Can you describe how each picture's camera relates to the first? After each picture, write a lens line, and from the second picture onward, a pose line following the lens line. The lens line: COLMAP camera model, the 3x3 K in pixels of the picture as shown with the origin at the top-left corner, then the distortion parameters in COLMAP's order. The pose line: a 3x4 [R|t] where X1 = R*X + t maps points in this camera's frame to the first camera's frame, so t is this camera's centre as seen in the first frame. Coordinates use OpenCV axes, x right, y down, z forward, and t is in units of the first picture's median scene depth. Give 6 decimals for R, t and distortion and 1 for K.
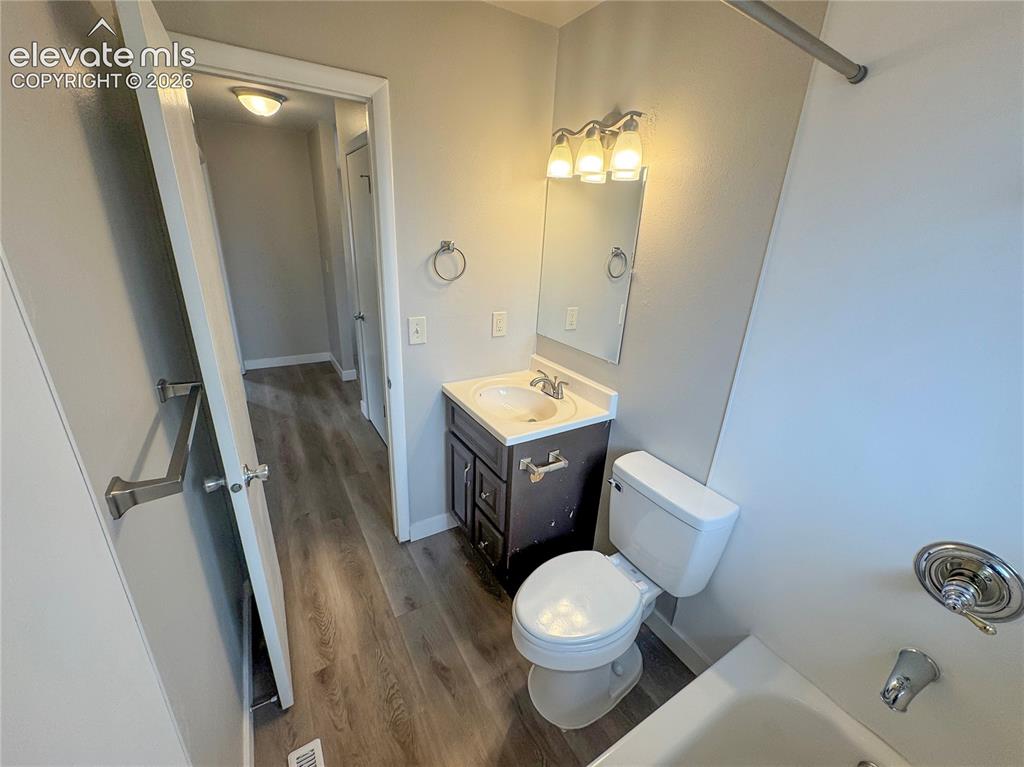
lens RADIAL K [[410.3, 0, 513.2], [0, 410.3, 389.0], [0, 0, 1]] dist [0.000378, -0.000380]
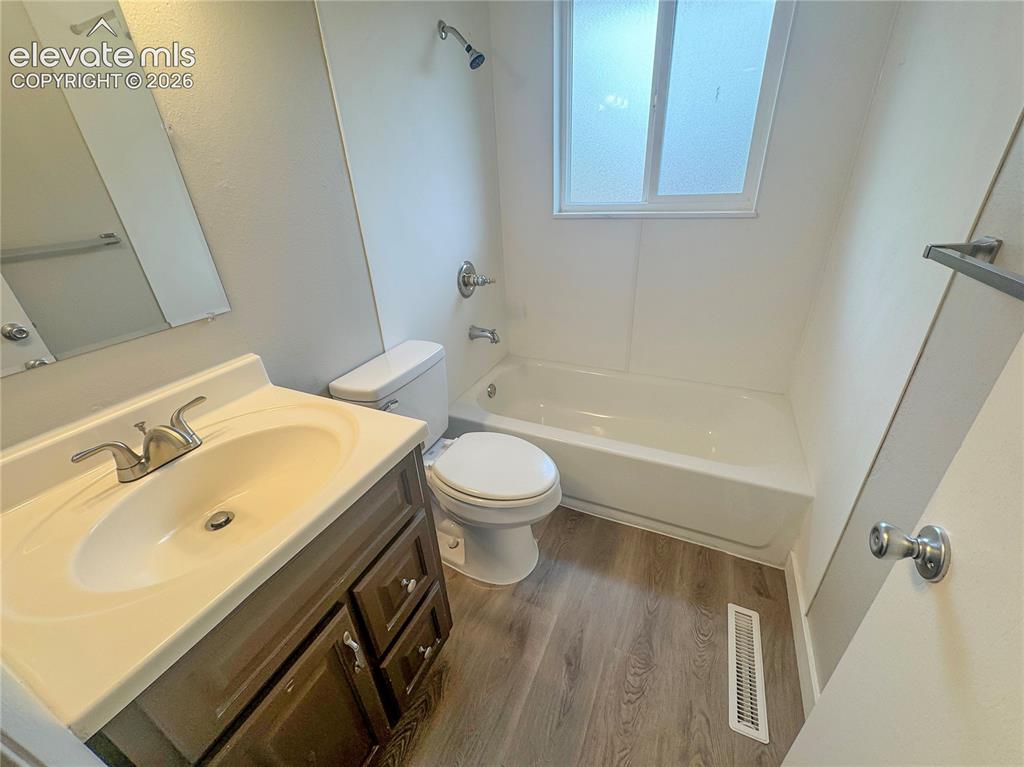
lens RADIAL K [[410.3, 0, 514.7], [0, 410.3, 379.0], [0, 0, 1]] dist [0.000378, -0.000380]
pose [[-0.551640, -0.392157, 0.736143, -0.489557], [0.322302, 0.713802, 0.621778, -0.247839], [-0.769295, 0.580258, -0.267369, 0.989957]]
